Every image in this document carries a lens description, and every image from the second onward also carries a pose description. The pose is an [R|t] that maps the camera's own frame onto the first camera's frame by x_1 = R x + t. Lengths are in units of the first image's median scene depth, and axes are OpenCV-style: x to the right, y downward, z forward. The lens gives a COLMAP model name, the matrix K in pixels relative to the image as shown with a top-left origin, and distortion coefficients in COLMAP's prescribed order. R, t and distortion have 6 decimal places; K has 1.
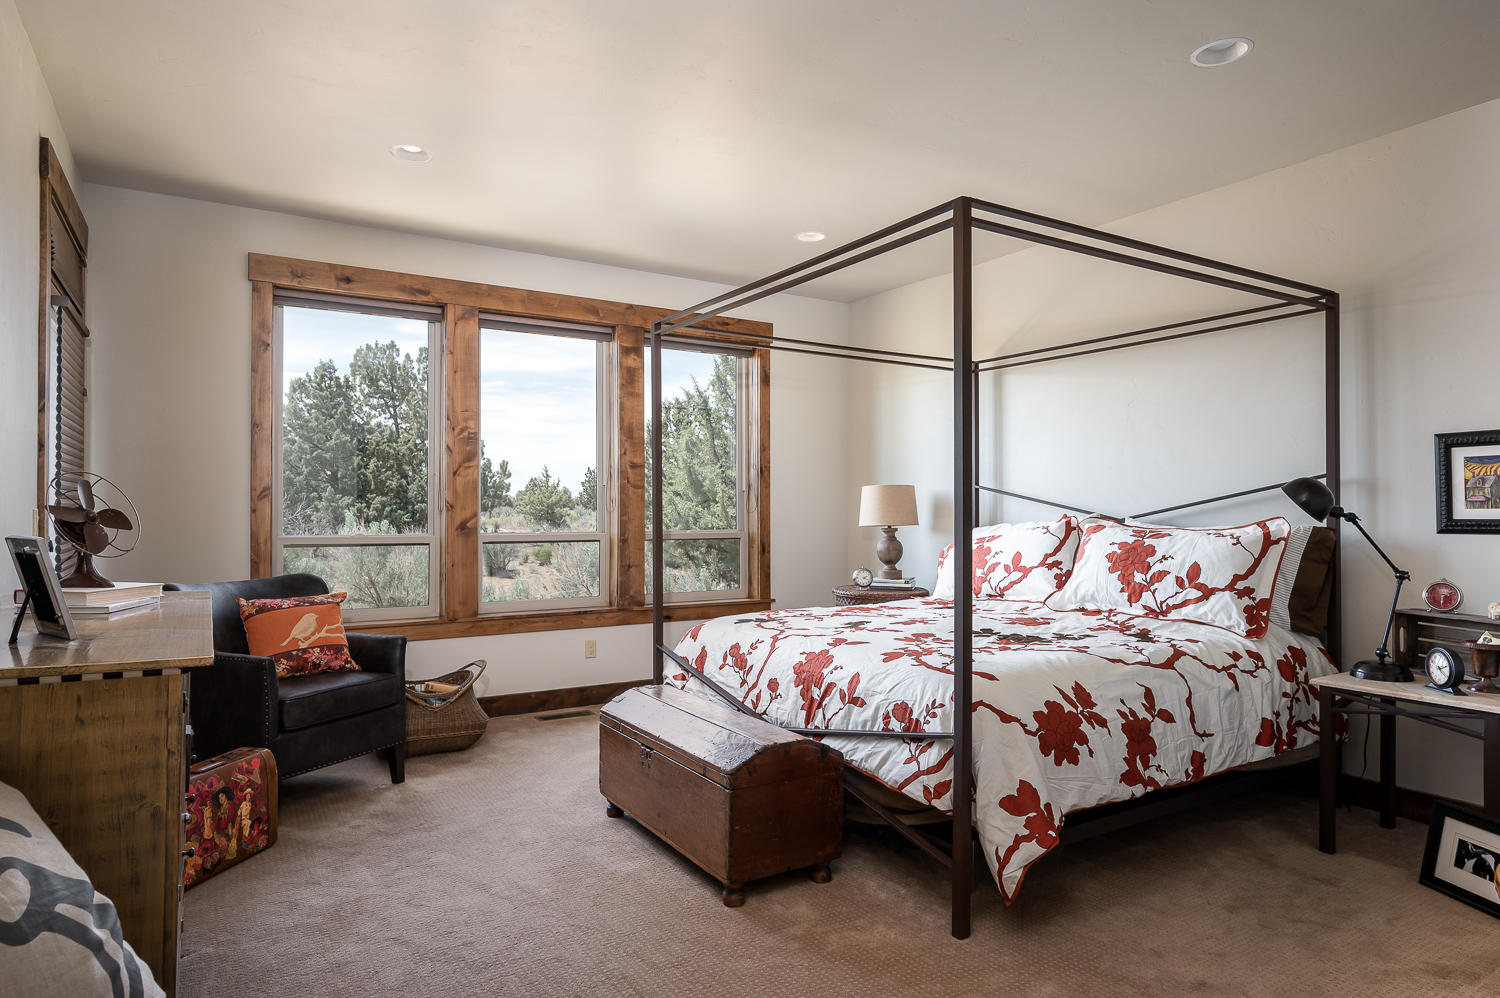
lens RADIAL K [[827.5, 0, 757.5], [0, 827.5, 502.7], [0, 0, 1]] dist [0.001099, -0.000367]
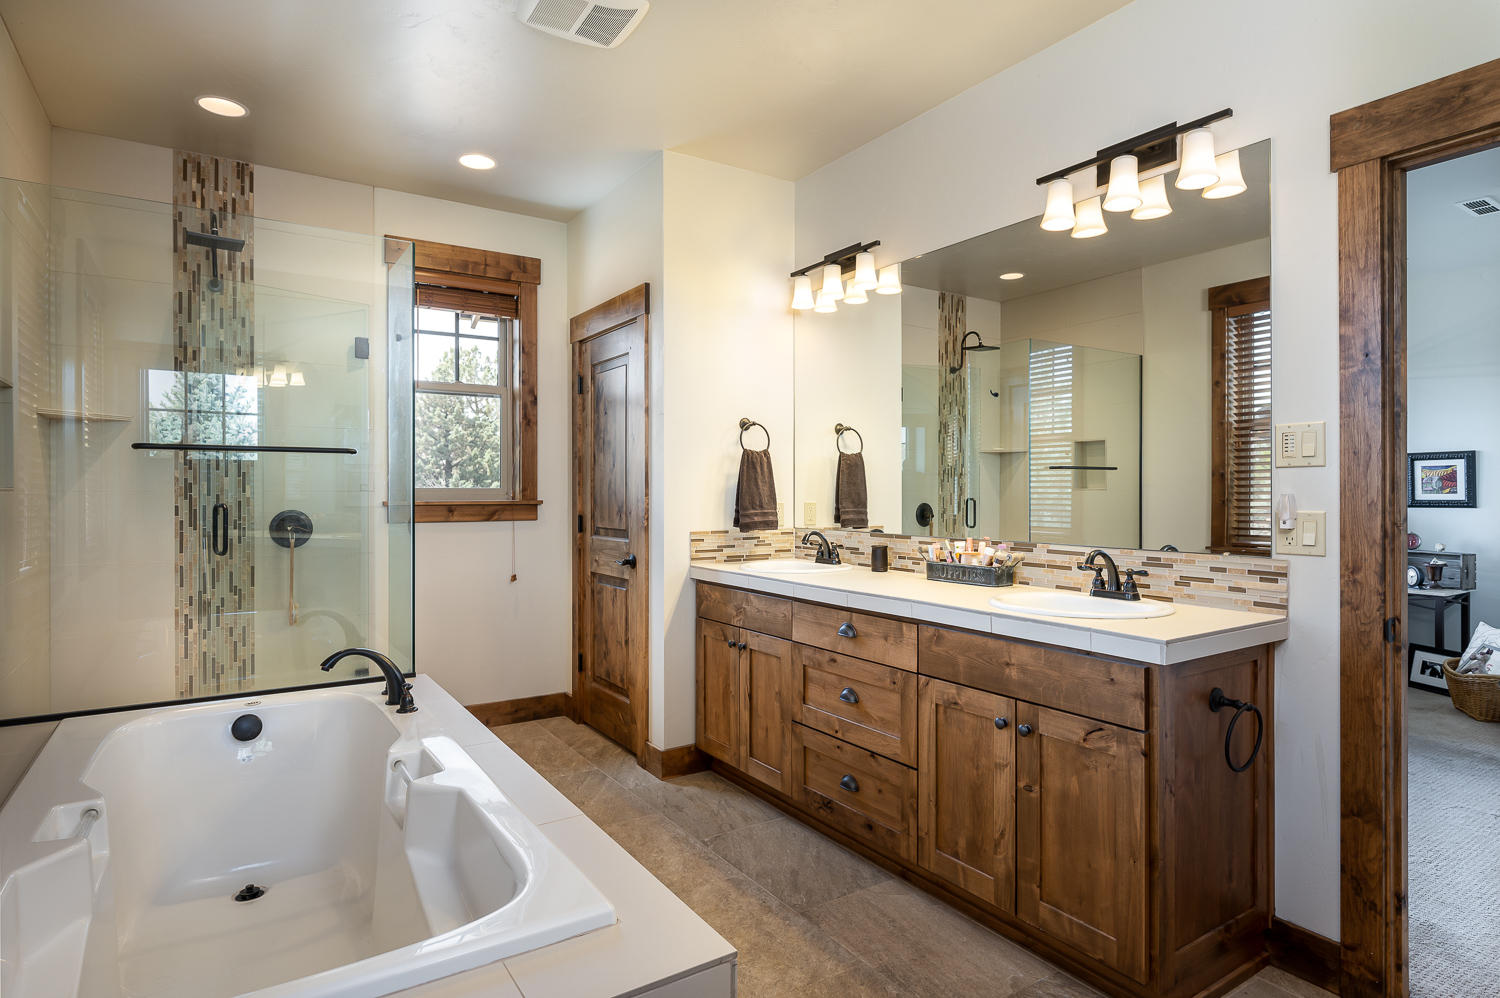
lens RADIAL K [[827.5, 0, 744.7], [0, 827.5, 494.1], [0, 0, 1]] dist [0.001099, -0.000367]
pose [[0.998147, -0.003505, 0.060744, -0.852349], [0.002807, 0.999929, 0.011574, -0.020411], [-0.060780, -0.011382, 0.998086, -0.837314]]
